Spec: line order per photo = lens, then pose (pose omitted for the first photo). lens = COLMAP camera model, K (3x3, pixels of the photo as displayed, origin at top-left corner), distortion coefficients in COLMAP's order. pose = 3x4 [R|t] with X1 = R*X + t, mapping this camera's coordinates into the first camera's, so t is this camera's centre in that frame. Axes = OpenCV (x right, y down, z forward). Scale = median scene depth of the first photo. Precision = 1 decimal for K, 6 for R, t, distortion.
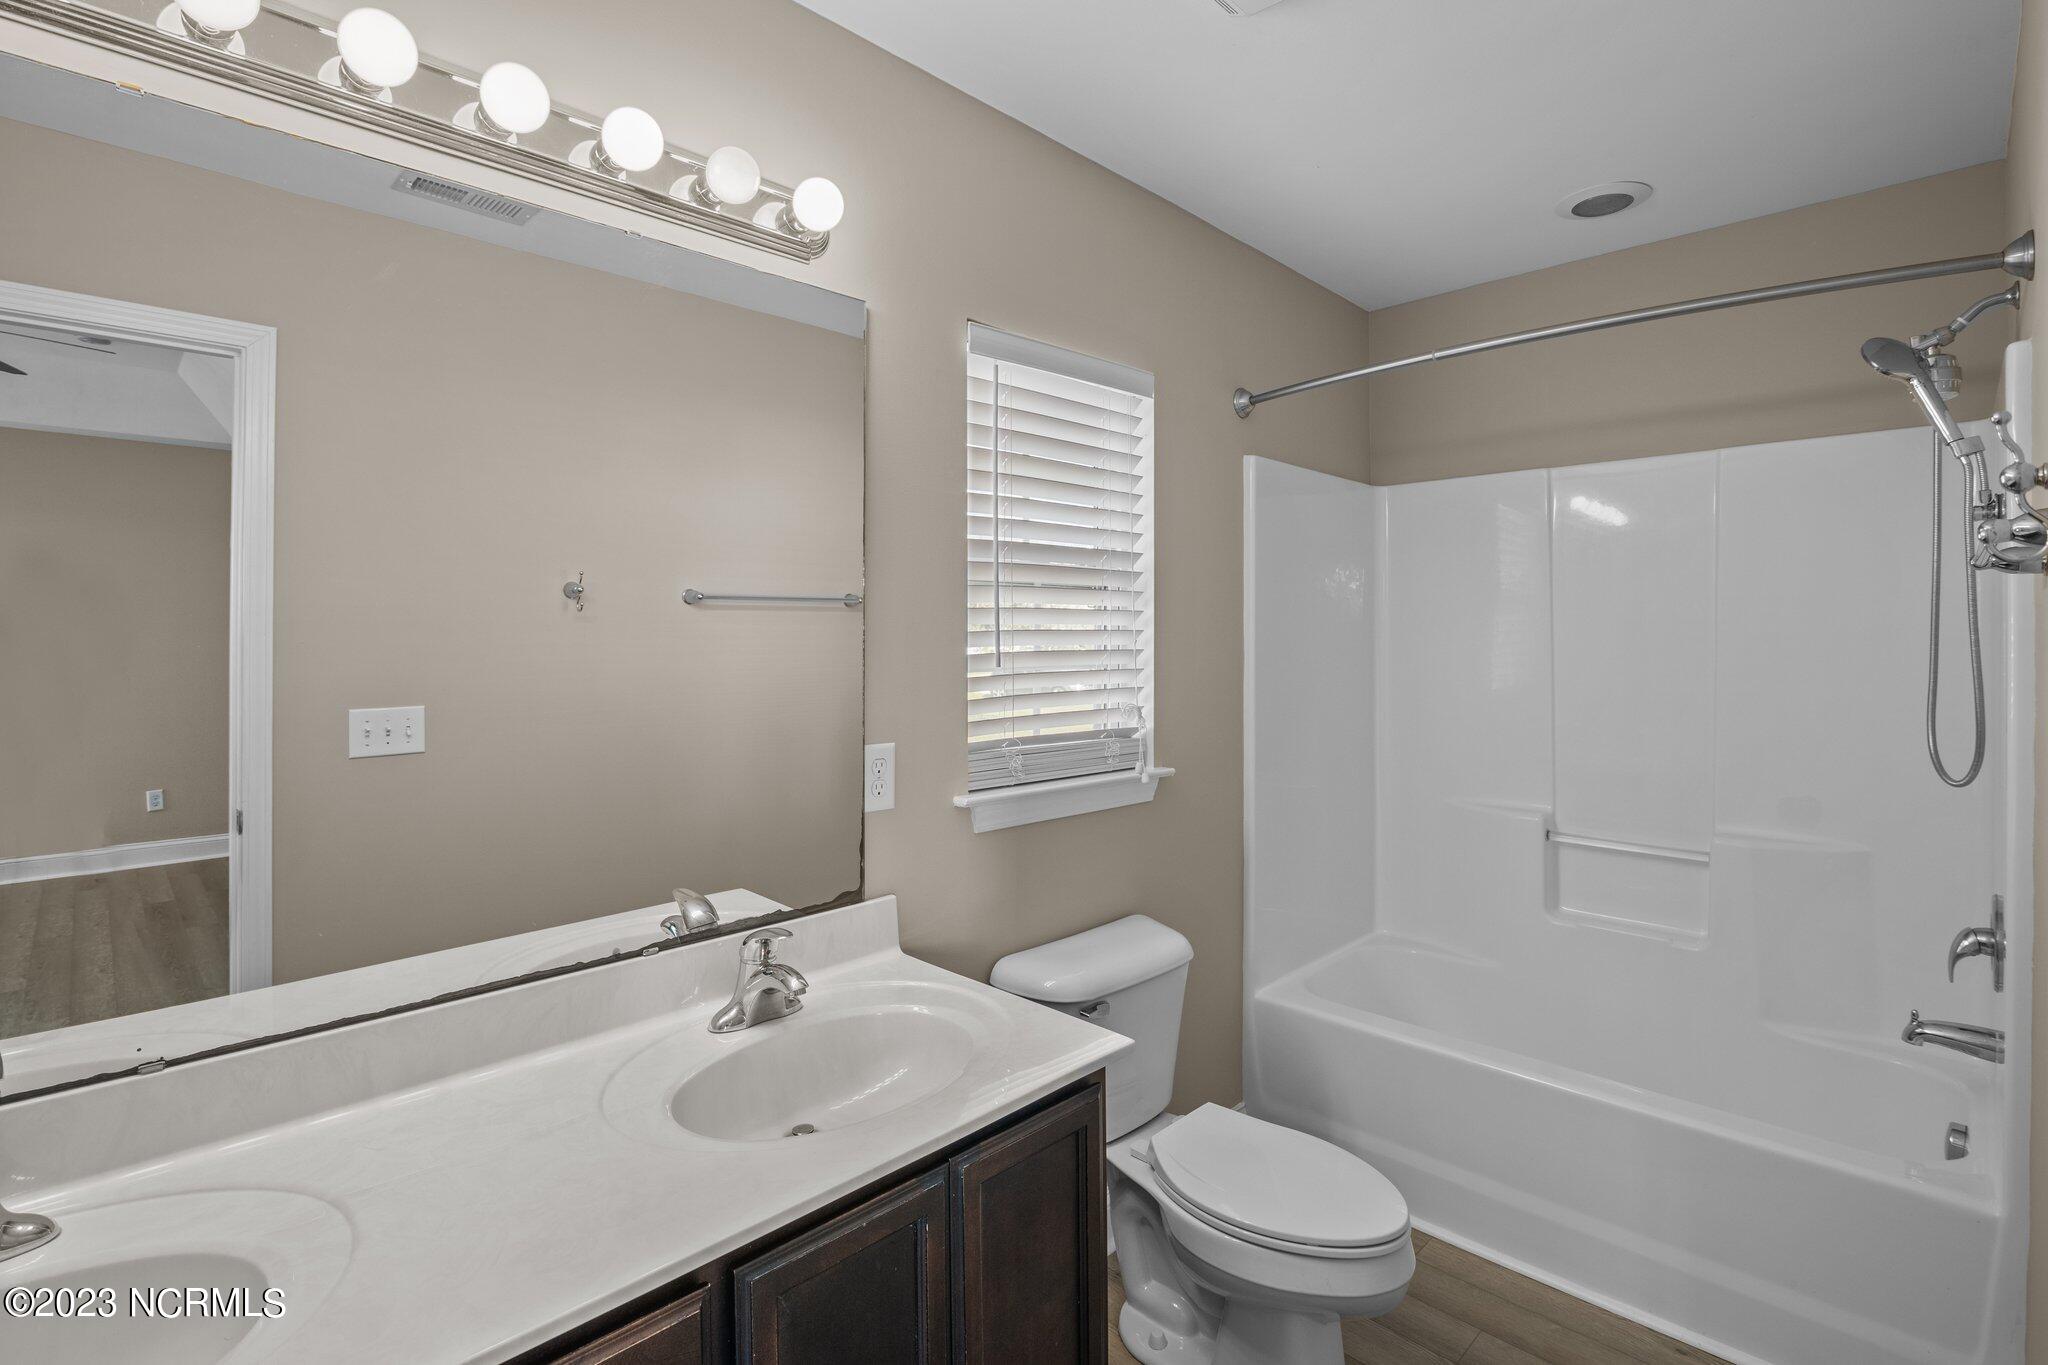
lens RADIAL K [[964.2, 0, 1023.8], [0, 964.2, 618.7], [0, 0, 1]] dist [0.000049, 0.000642]
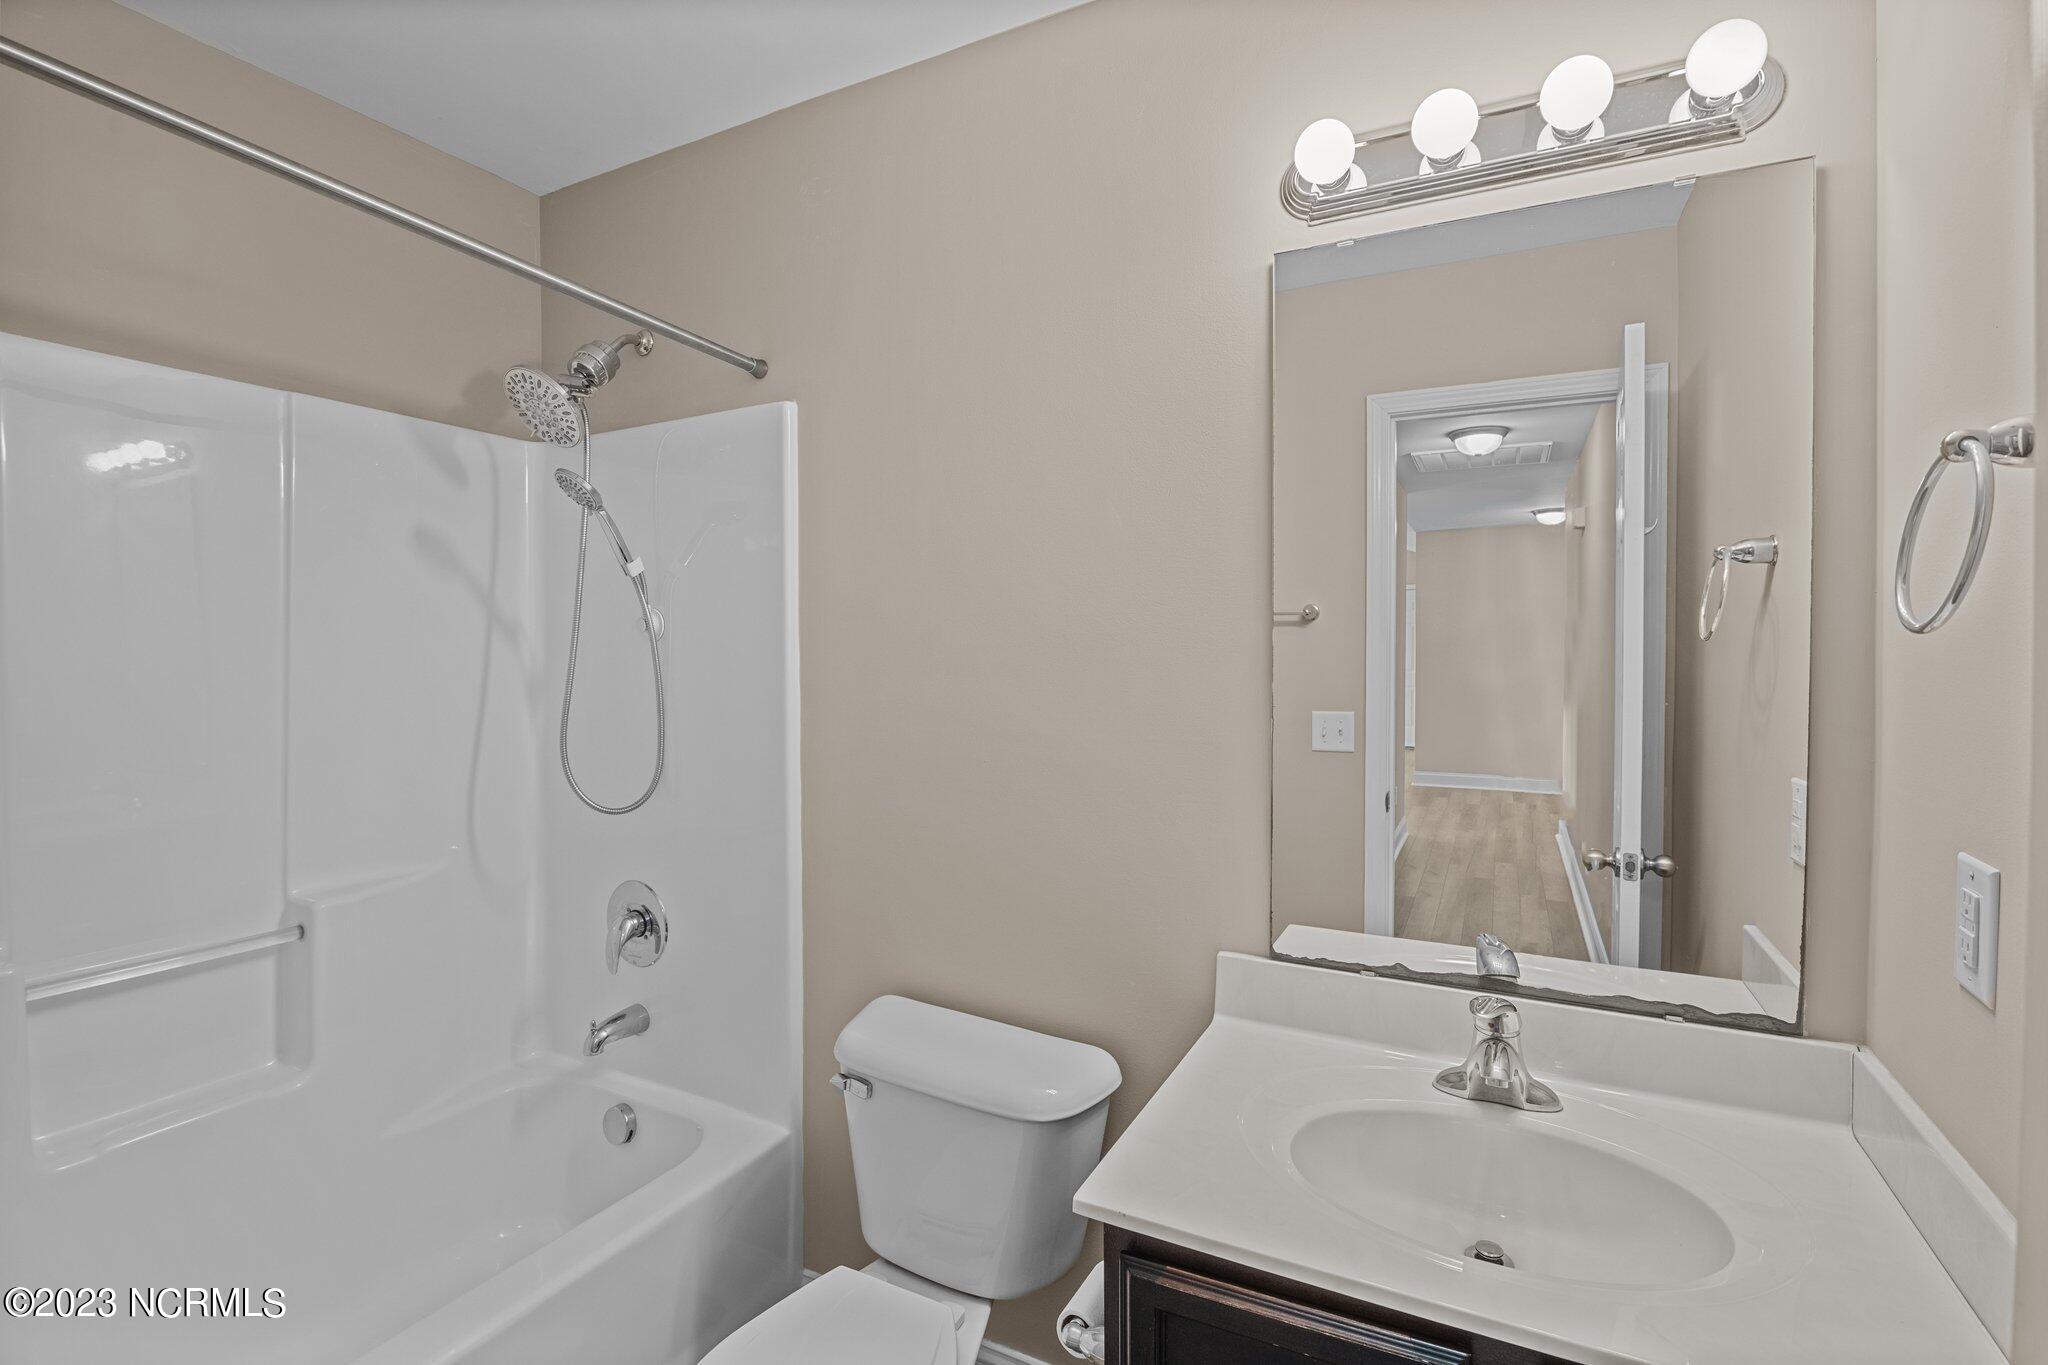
lens RADIAL K [[932.2, 0, 1017.3], [0, 932.2, 679.0], [0, 0, 1]] dist [-0.009846, 0.001375]
pose [[0.306311, 0.033518, -0.951341, 0.282737], [0.002838, 0.999343, 0.036123, 0.008097], [0.951927, -0.013765, 0.306015, 0.266030]]
